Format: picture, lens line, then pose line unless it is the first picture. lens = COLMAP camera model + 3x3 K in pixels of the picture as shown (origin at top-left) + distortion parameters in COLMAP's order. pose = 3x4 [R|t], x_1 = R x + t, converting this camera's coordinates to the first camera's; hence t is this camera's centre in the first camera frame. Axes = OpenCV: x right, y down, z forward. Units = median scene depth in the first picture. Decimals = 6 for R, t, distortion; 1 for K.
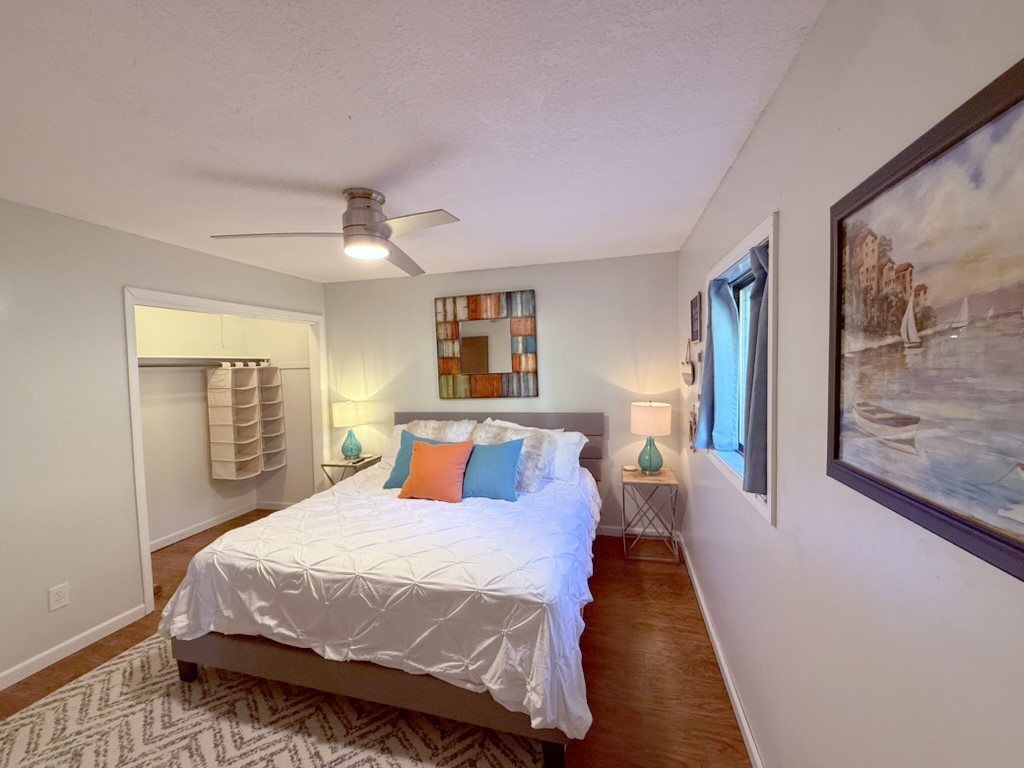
lens RADIAL K [[408.6, 0, 510.0], [0, 408.6, 384.2], [0, 0, 1]] dist [-0.000045, 0.000252]
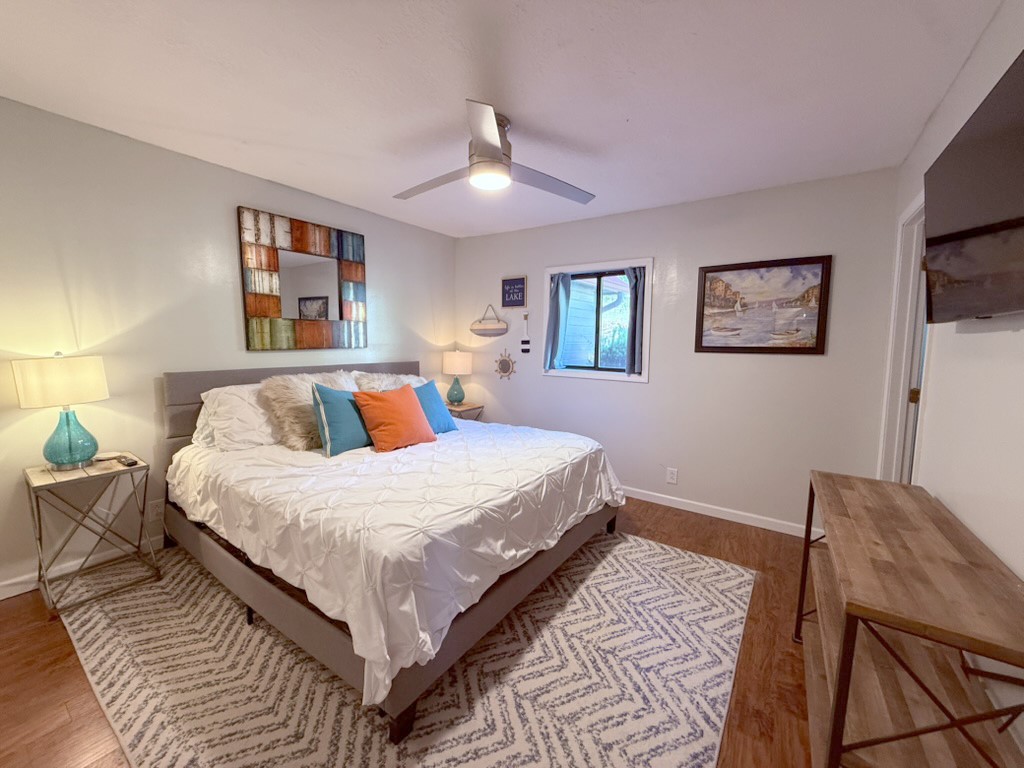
lens RADIAL K [[408.6, 0, 509.3], [0, 408.6, 385.2], [0, 0, 1]] dist [-0.000045, 0.000252]
pose [[0.344209, -0.070650, 0.936231, -0.746849], [0.023771, 0.997501, 0.066534, 0.064112], [-0.938592, -0.000647, 0.345029, 0.345403]]
